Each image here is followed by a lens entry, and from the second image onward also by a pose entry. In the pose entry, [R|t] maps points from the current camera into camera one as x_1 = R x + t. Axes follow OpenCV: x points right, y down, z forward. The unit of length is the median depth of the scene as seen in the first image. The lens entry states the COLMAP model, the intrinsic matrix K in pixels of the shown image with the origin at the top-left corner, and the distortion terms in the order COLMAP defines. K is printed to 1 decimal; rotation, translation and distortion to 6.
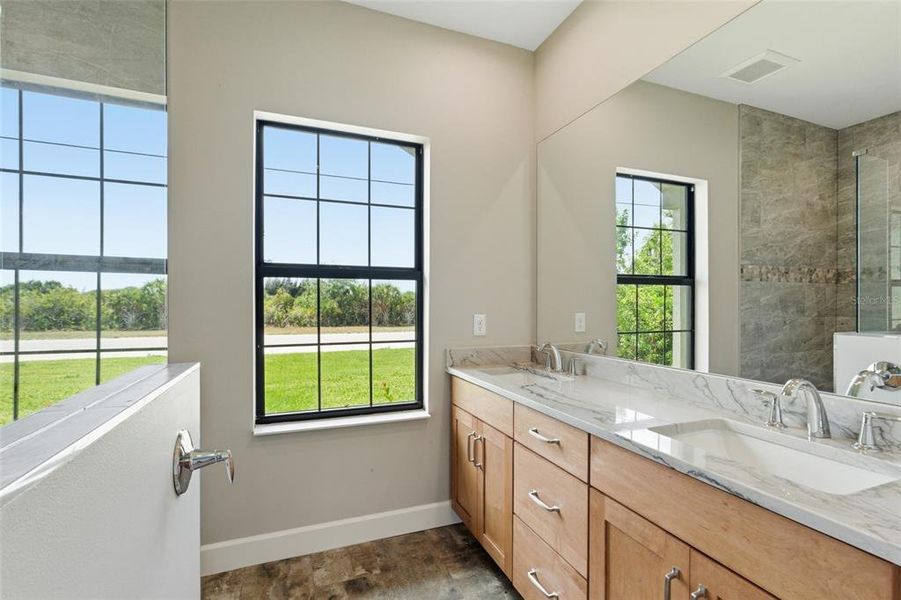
lens RADIAL K [[410.8, 0, 468.9], [0, 410.8, 302.4], [0, 0, 1]] dist [-0.020762, 0.009250]
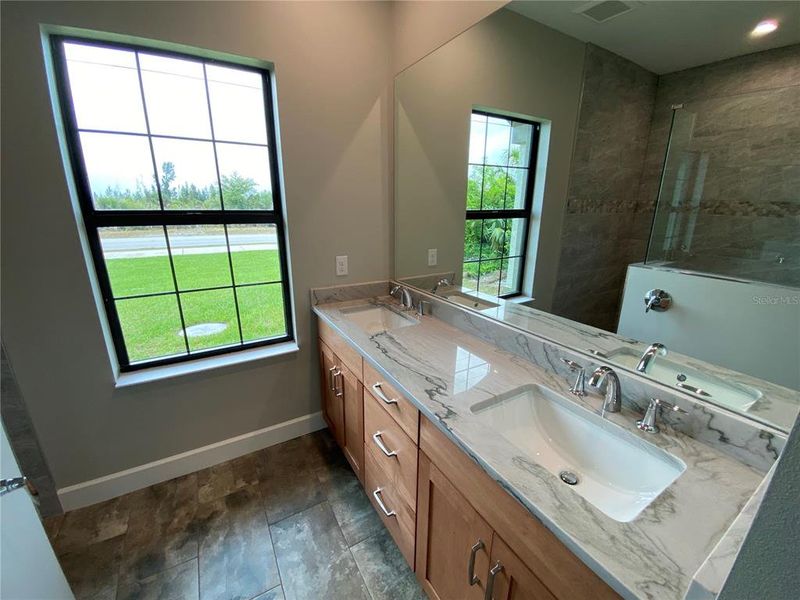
lens RADIAL K [[322.8, 0, 408.0], [0, 322.8, 299.9], [0, 0, 1]] dist [0.000136, -0.006703]
pose [[0.988237, -0.031561, 0.149637, 0.080723], [-0.010018, 0.963010, 0.269279, -0.103245], [-0.152601, -0.267610, 0.951366, 0.148315]]
